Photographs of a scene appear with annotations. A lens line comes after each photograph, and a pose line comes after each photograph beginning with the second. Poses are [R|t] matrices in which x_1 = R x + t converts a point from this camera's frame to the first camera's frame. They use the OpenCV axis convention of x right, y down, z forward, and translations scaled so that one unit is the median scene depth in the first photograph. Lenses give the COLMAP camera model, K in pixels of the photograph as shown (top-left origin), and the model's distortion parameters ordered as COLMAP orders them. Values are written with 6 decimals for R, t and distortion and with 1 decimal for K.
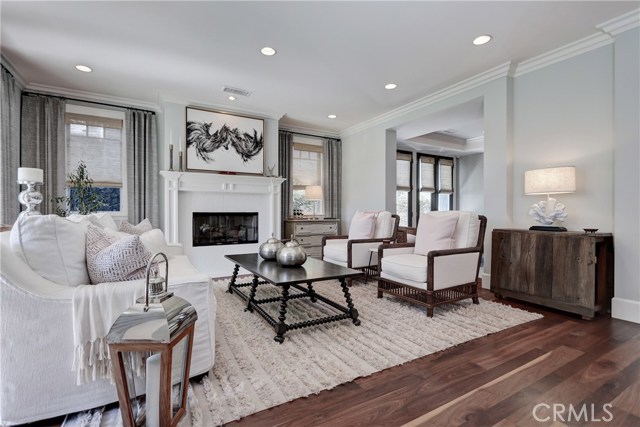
lens RADIAL K [[300.6, 0, 316.8], [0, 300.6, 213.0], [0, 0, 1]] dist [0.000821, -0.000065]
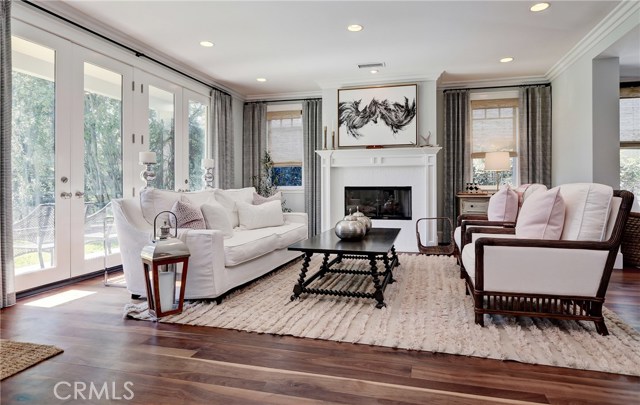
lens RADIAL K [[345.9, 0, 320.7], [0, 345.9, 186.8], [0, 0, 1]] dist [0.002783, 0.000615]
pose [[0.722305, -0.002170, -0.691571, 0.355535], [0.001157, 0.999997, -0.001929, 0.000715], [0.691573, 0.000593, 0.722306, 0.049427]]
